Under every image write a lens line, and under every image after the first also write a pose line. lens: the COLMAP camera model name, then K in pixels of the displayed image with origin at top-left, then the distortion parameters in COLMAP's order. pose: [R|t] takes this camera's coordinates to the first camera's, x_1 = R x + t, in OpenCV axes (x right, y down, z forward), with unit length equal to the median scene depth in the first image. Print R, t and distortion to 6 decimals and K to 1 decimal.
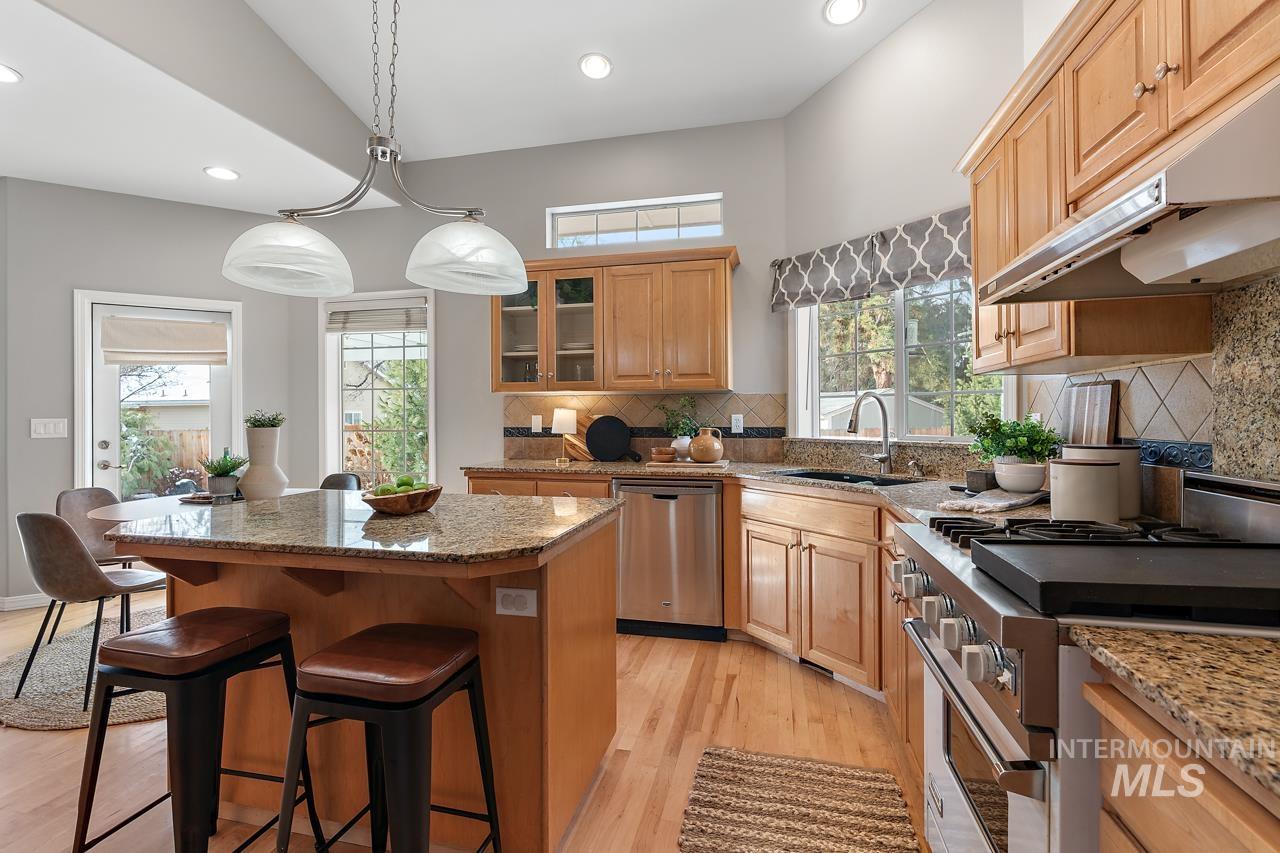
lens RADIAL K [[582.3, 0, 639.1], [0, 582.3, 415.7], [0, 0, 1]] dist [-0.006617, 0.000749]
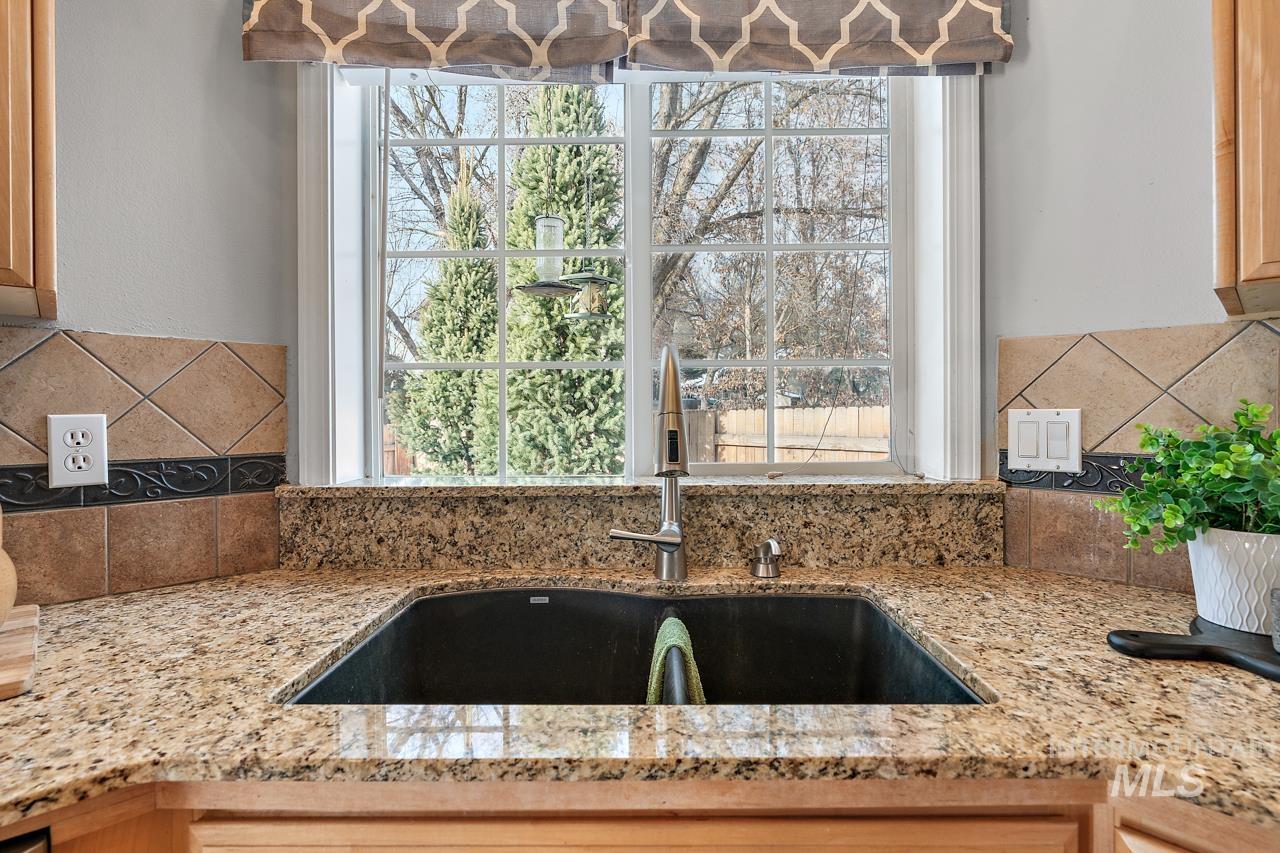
lens RADIAL K [[623.5, 0, 640.1], [0, 623.5, 411.3], [0, 0, 1]] dist [-0.002254, -0.000225]
pose [[0.544163, 0.001478, 0.838978, 0.076287], [0.003702, 0.999984, -0.004163, -0.001015], [-0.838971, 0.005372, 0.544150, 0.668860]]
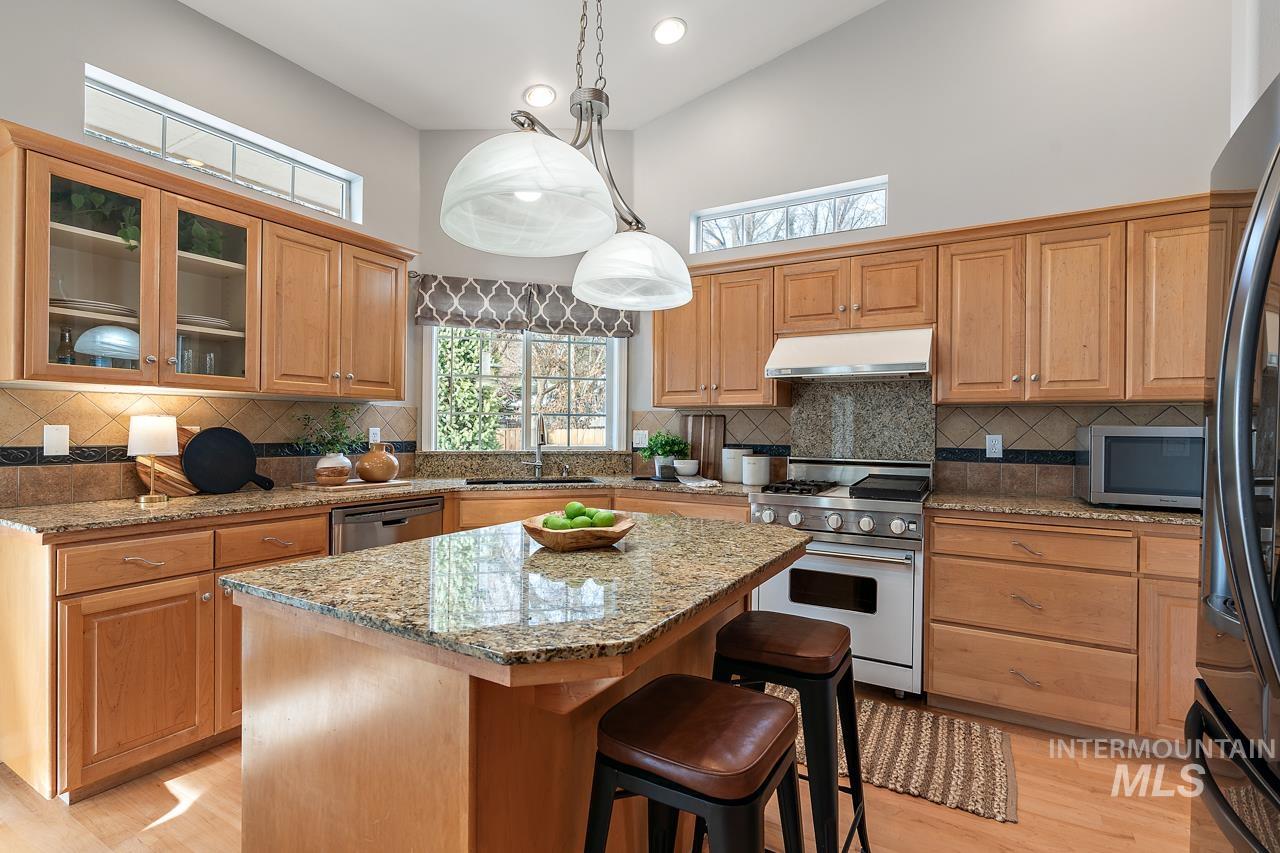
lens RADIAL K [[597.6, 0, 637.1], [0, 597.6, 424.9], [0, 0, 1]] dist [-0.002239, 0.000184]
pose [[0.294781, 0.015768, 0.955435, -0.623059], [-0.009958, 0.999860, -0.013429, 0.001879], [-0.955513, -0.005555, 0.294897, 0.343559]]
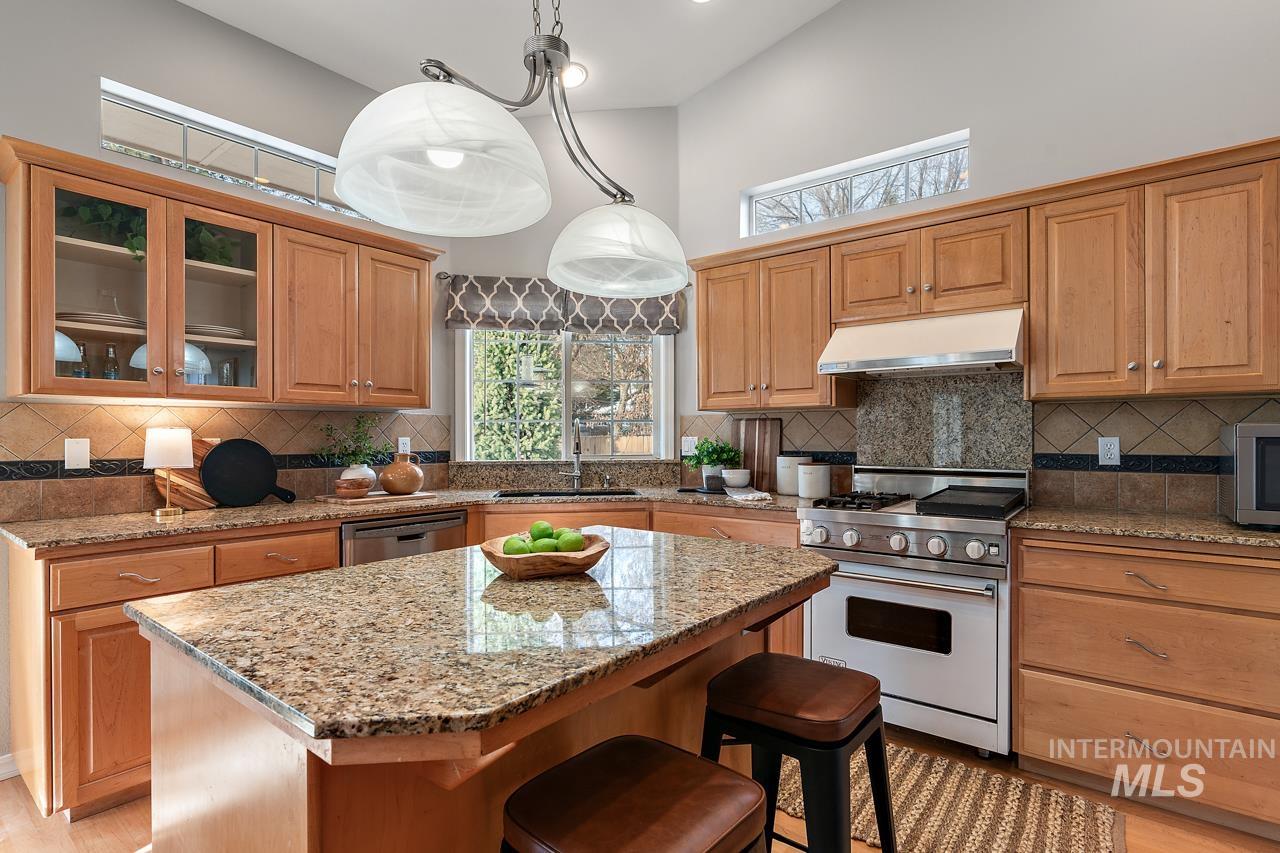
lens RADIAL K [[627.5, 0, 638.8], [0, 627.5, 431.2], [0, 0, 1]] dist [-0.001684, 0.000453]
pose [[0.427851, 0.011220, 0.903780, -0.547705], [0.001512, 0.999913, -0.013129, 0.001531], [-0.903848, 0.006984, 0.427797, 0.290208]]
